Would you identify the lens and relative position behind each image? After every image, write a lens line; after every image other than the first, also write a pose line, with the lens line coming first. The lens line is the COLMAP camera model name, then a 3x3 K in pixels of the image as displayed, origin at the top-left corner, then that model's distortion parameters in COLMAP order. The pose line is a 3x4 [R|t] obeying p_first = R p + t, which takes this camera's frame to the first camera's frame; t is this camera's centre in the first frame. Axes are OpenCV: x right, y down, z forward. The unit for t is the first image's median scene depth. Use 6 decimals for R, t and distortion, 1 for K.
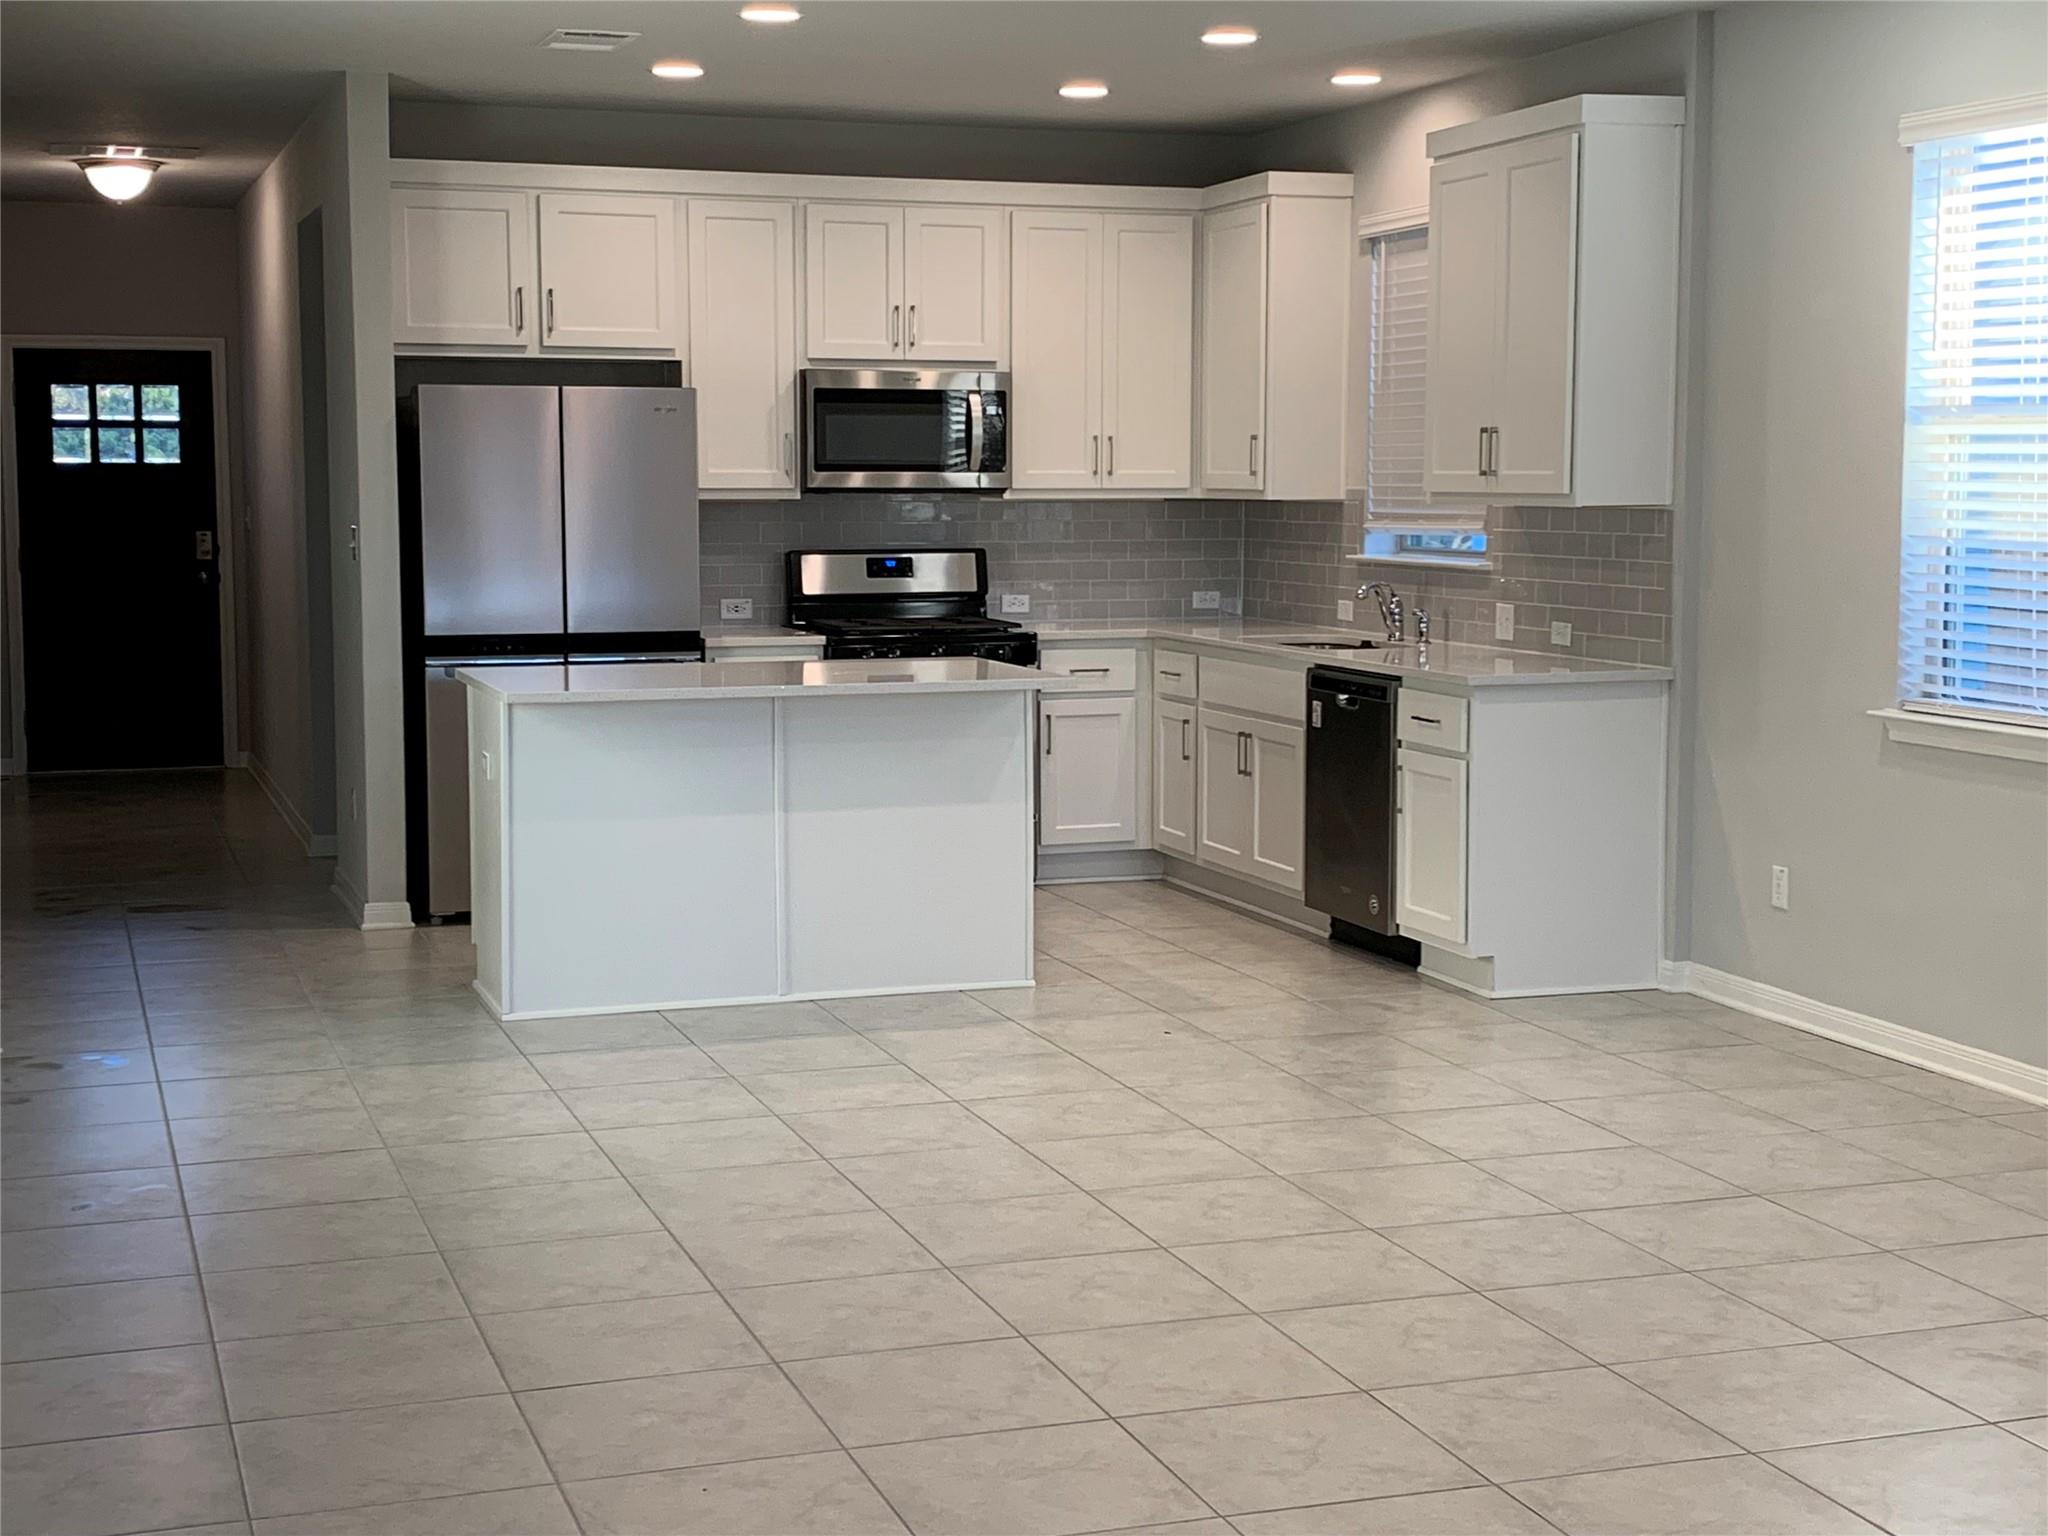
lens RADIAL K [[2856.9, 0, 1007.1], [0, 2856.9, 779.3], [0, 0, 1]] dist [0.101179, 0.000000]
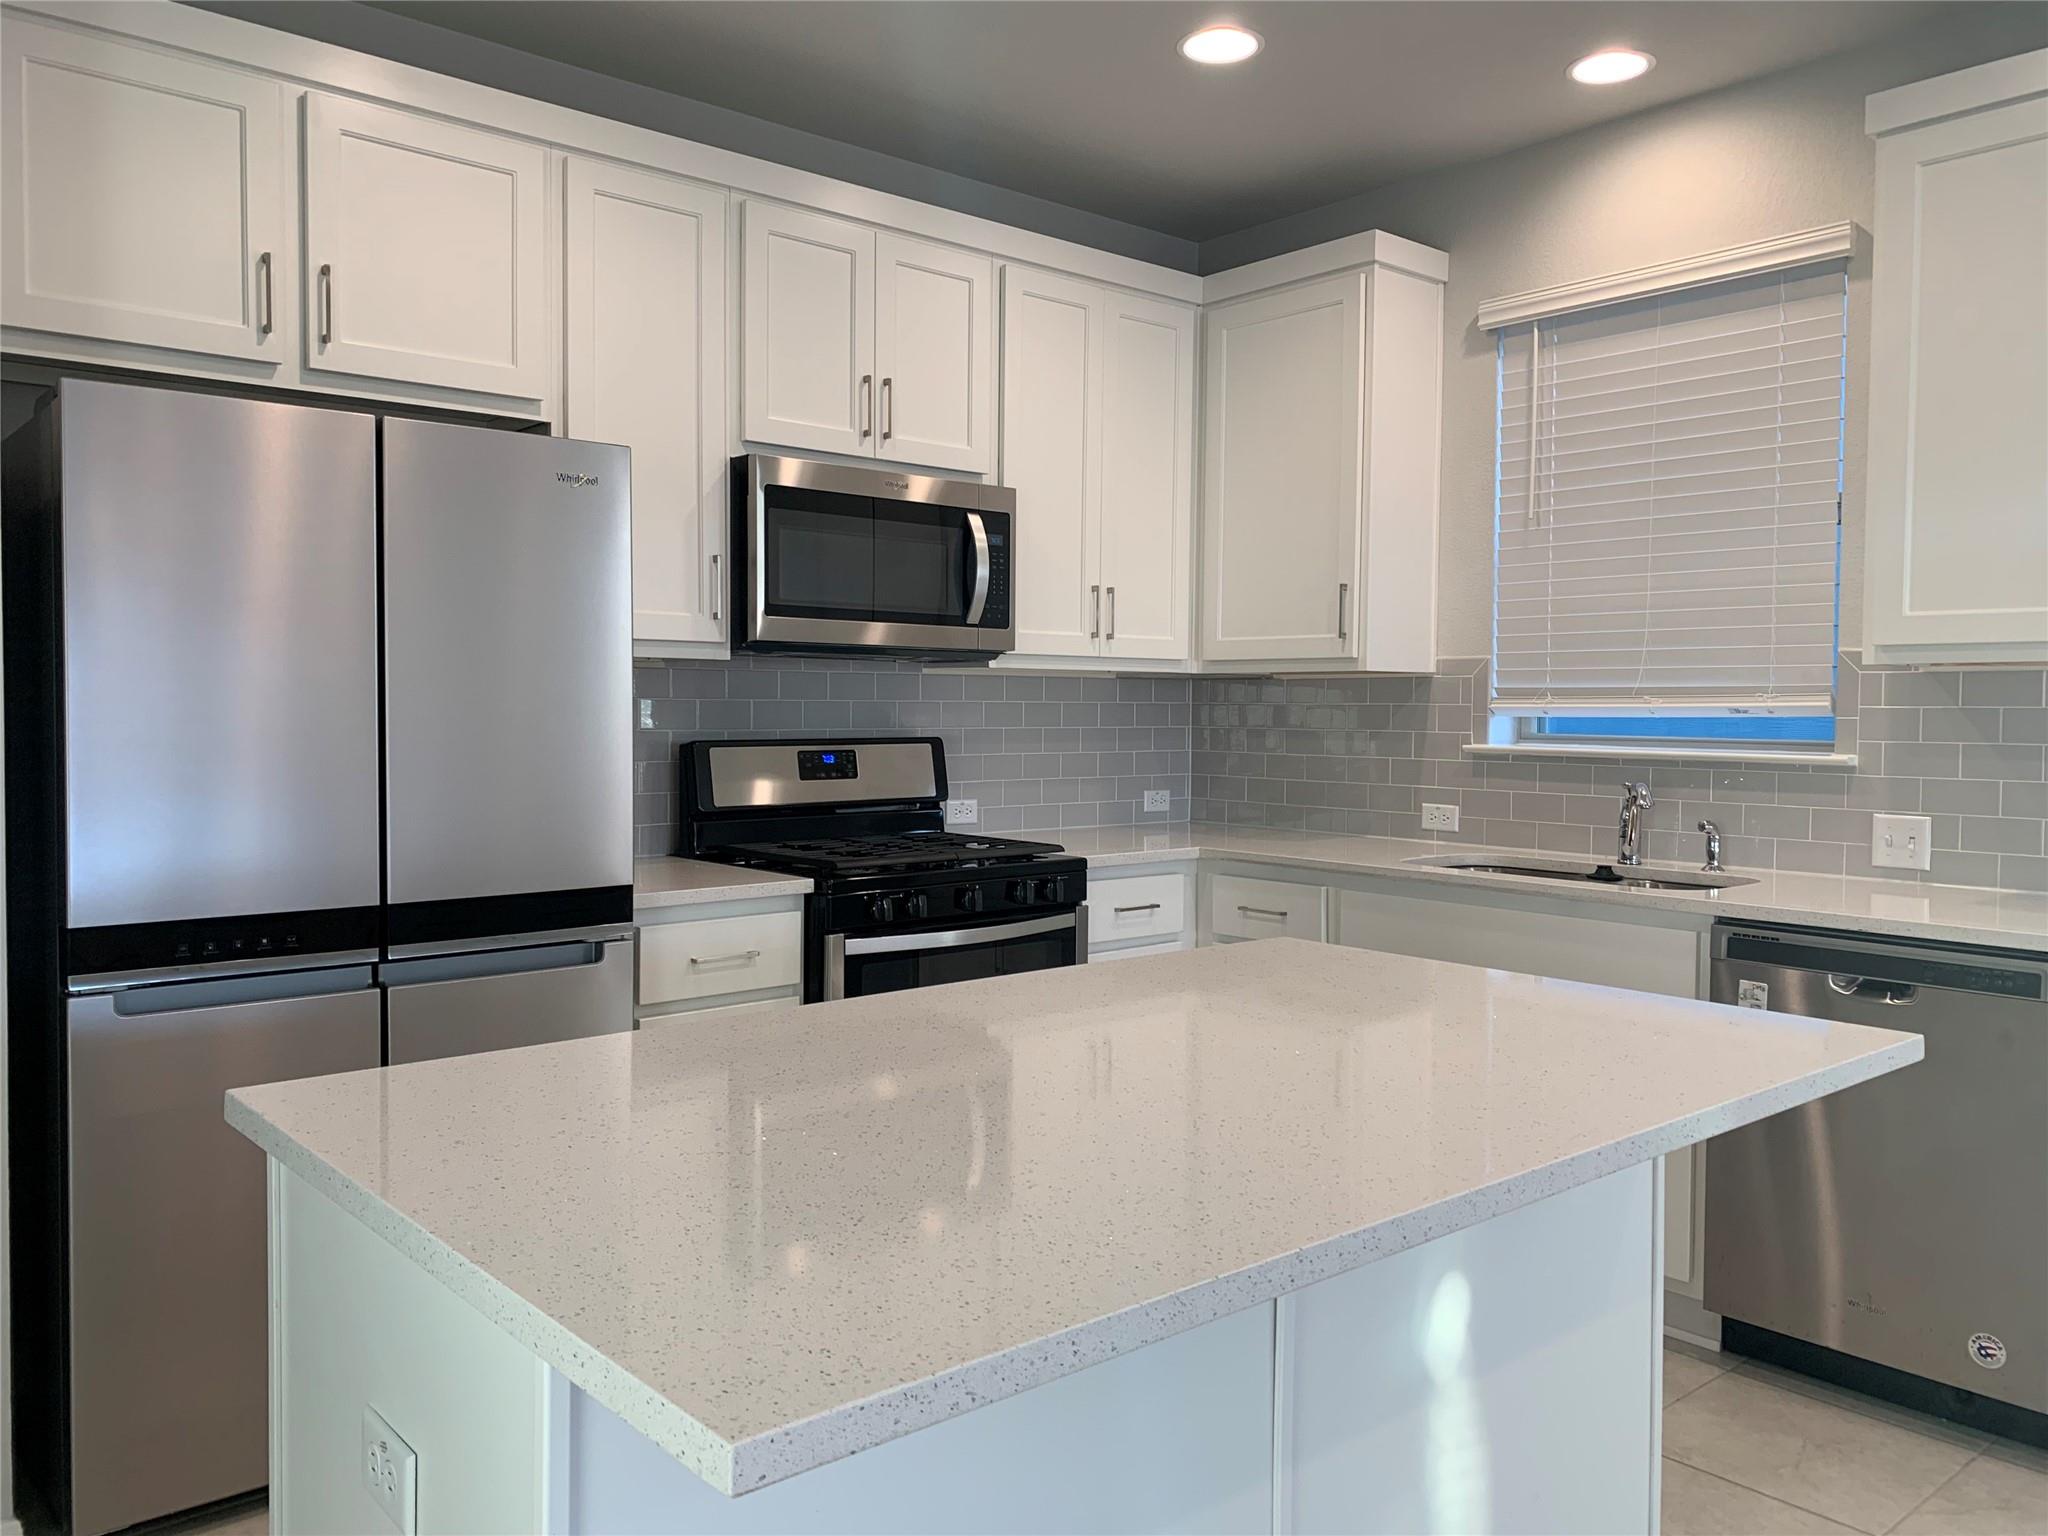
lens RADIAL K [[1563.1, 0, 1013.1], [0, 1563.1, 759.1], [0, 0, 1]] dist [0.031604, -0.046935]
pose [[0.927483, -0.006831, 0.373804, -0.147418], [0.032923, 0.997441, -0.063462, -0.052834], [-0.372414, 0.071166, 0.925334, 0.669756]]
